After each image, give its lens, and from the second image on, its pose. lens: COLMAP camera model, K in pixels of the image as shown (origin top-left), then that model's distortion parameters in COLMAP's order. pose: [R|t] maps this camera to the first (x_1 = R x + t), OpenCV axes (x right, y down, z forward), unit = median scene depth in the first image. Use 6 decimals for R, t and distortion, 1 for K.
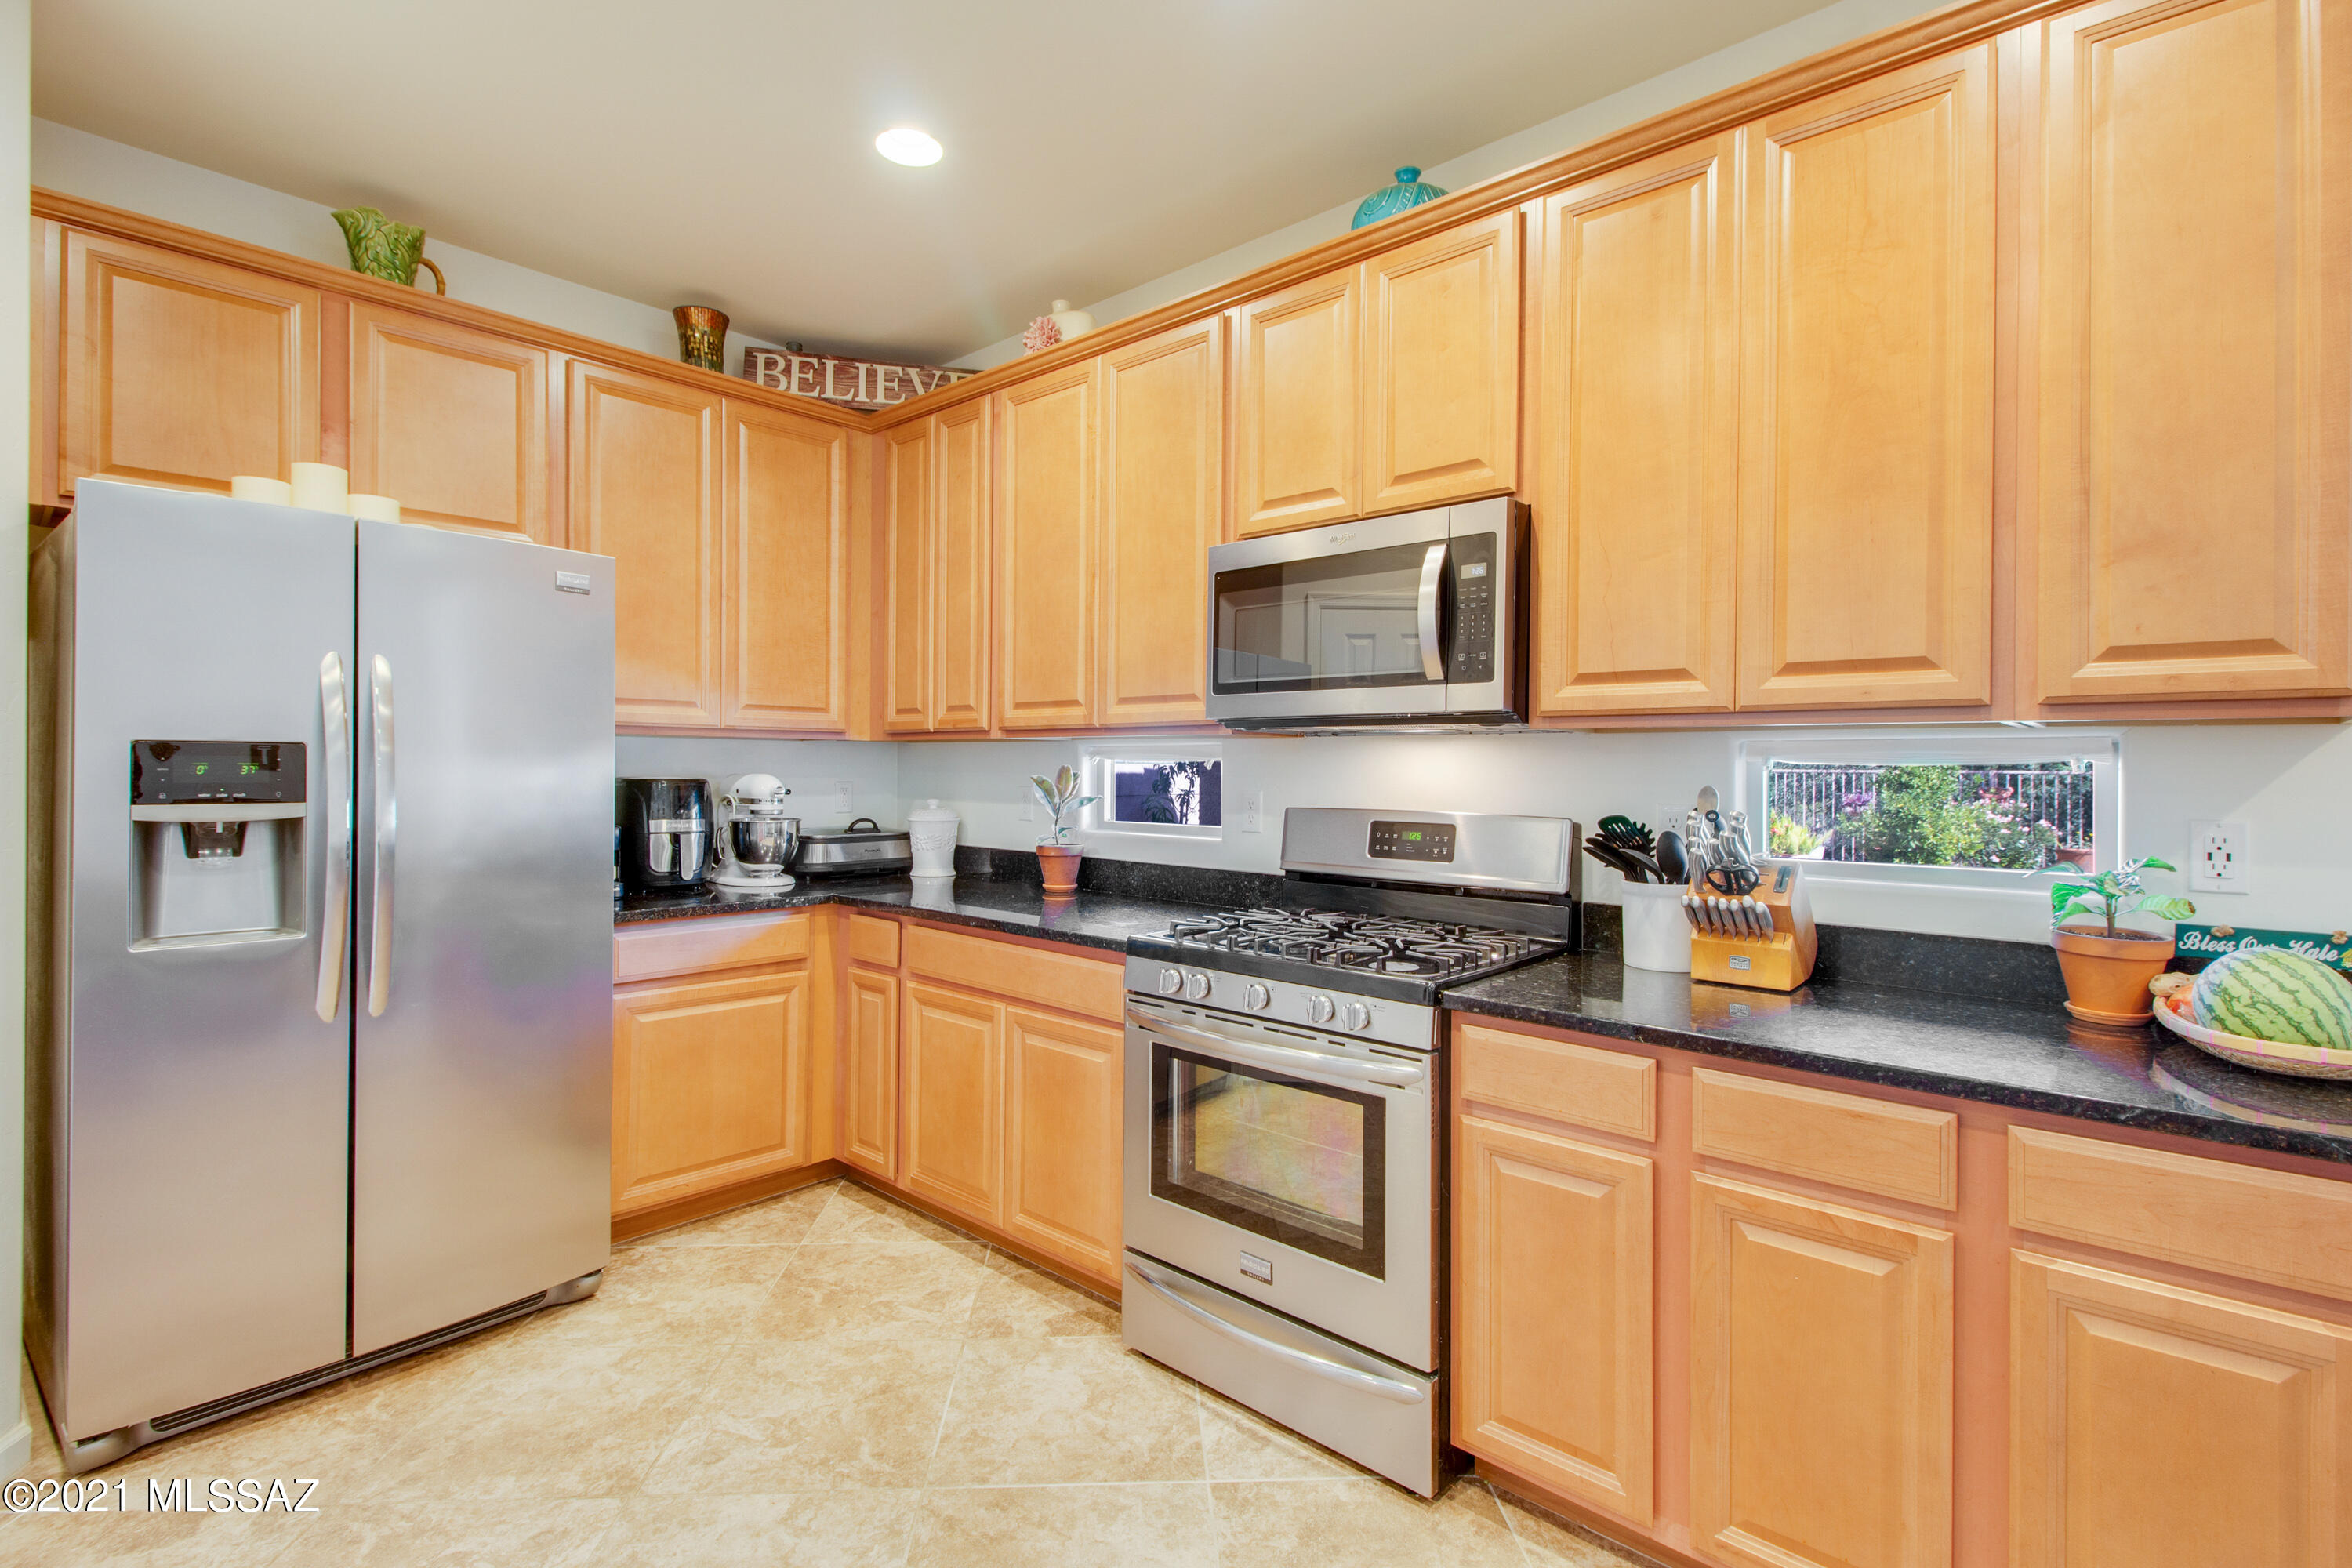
lens RADIAL K [[1098.4, 0, 1173.3], [0, 1098.4, 766.5], [0, 0, 1]] dist [0.019121, -0.010443]
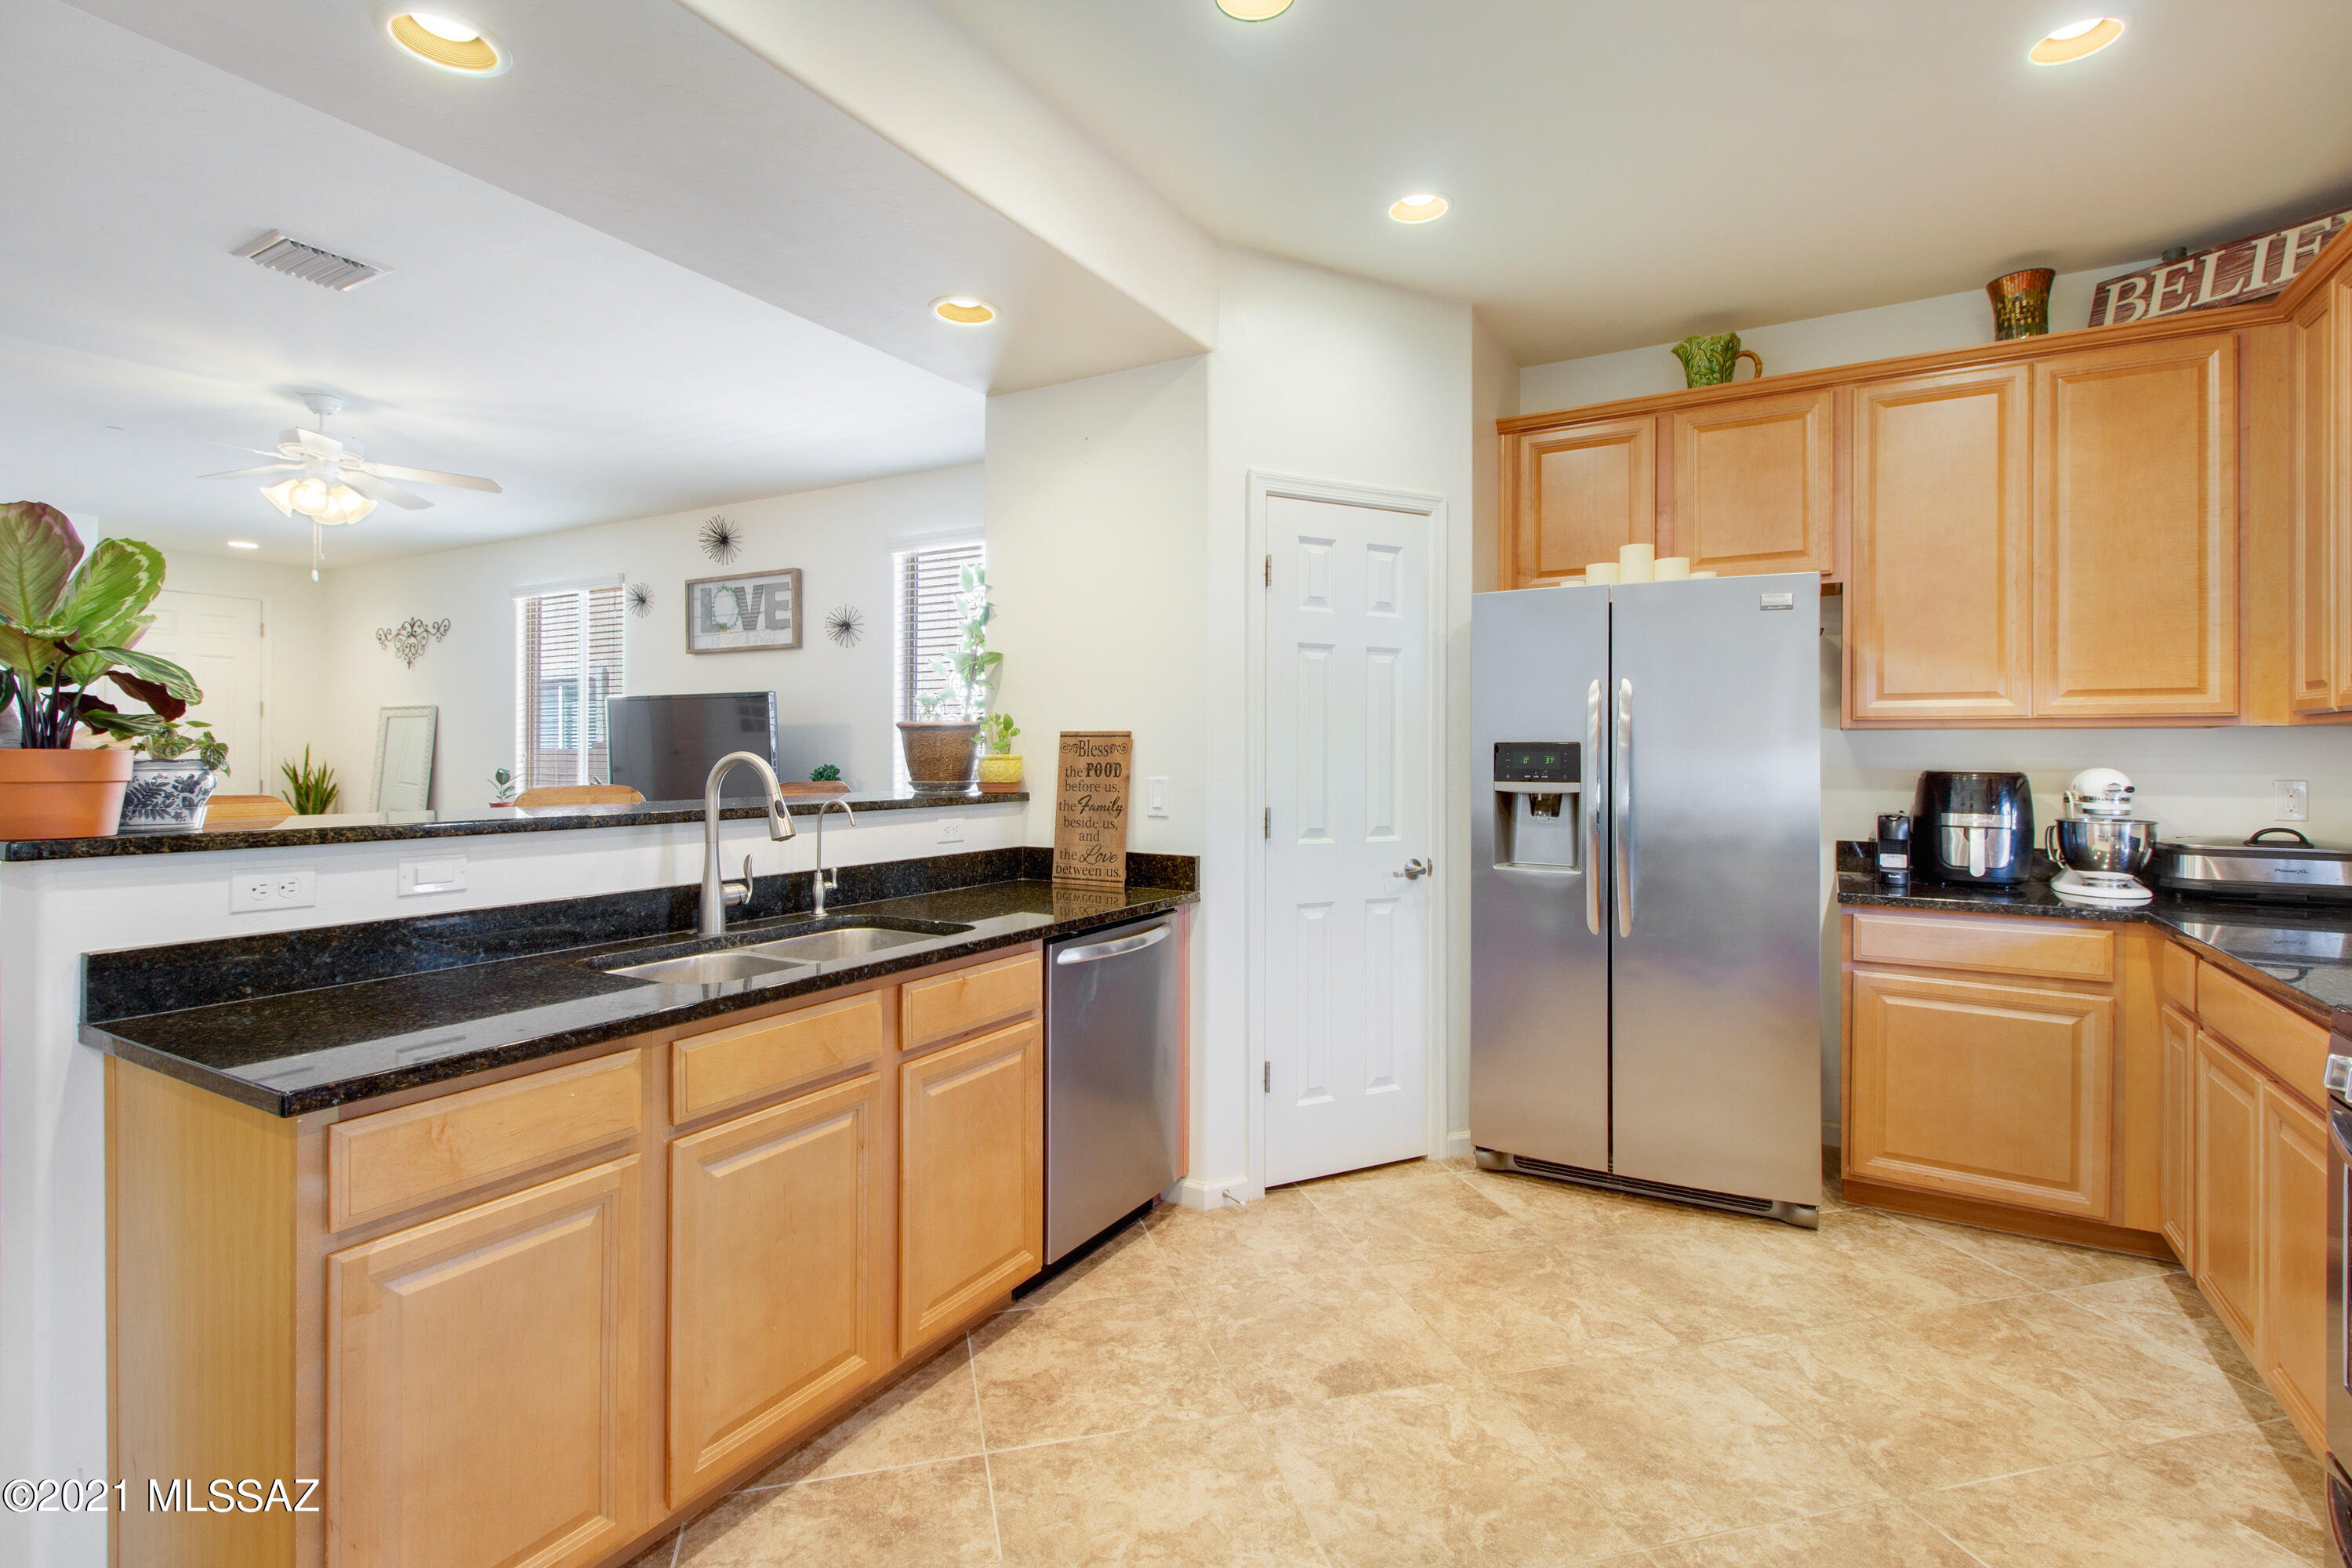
lens RADIAL K [[1098.4, 0, 1165.8], [0, 1098.4, 751.6], [0, 0, 1]] dist [0.019121, -0.010443]
pose [[0.199084, -0.007813, -0.979951, 0.460430], [-0.001907, 0.999963, -0.008360, 0.003450], [0.979981, 0.003533, 0.199062, 0.131809]]
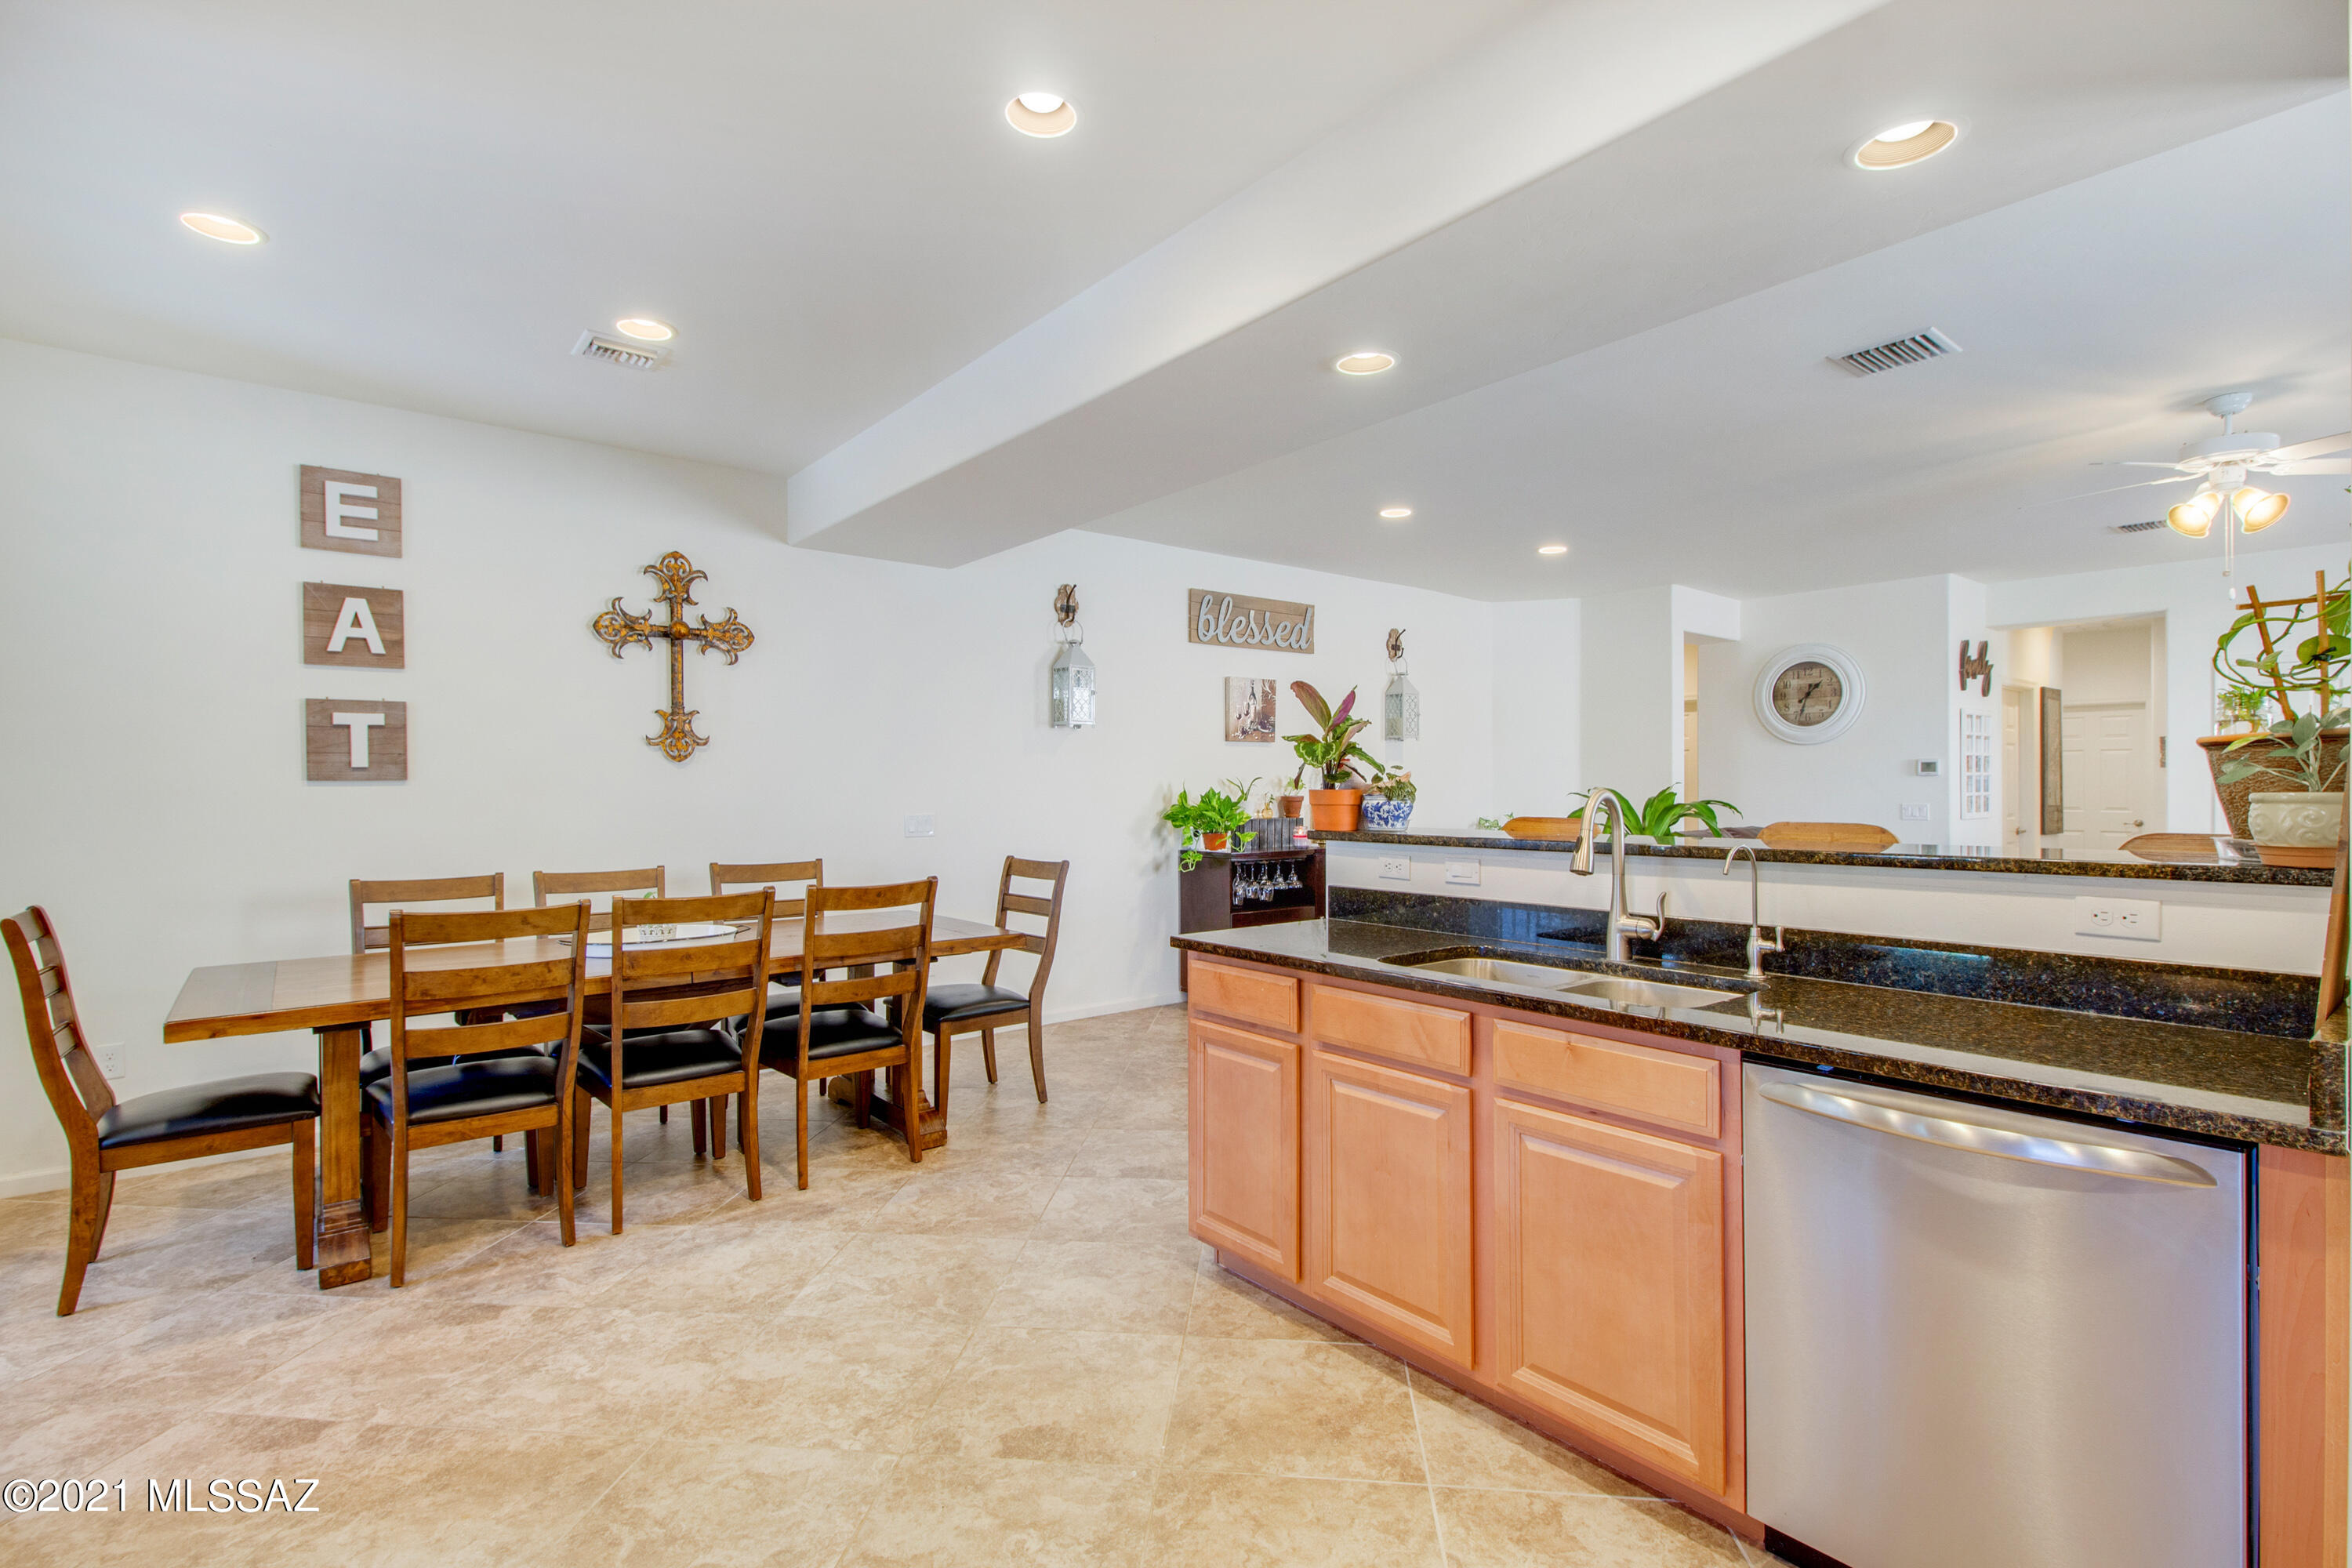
lens RADIAL K [[1098.4, 0, 1171.1], [0, 1098.4, 784.8], [0, 0, 1]] dist [0.019121, -0.010443]
pose [[-0.987363, -0.003501, 0.158437, -0.278760], [-0.003856, 0.999991, -0.001933, -0.004748], [-0.158428, -0.002520, -0.987367, 0.978501]]
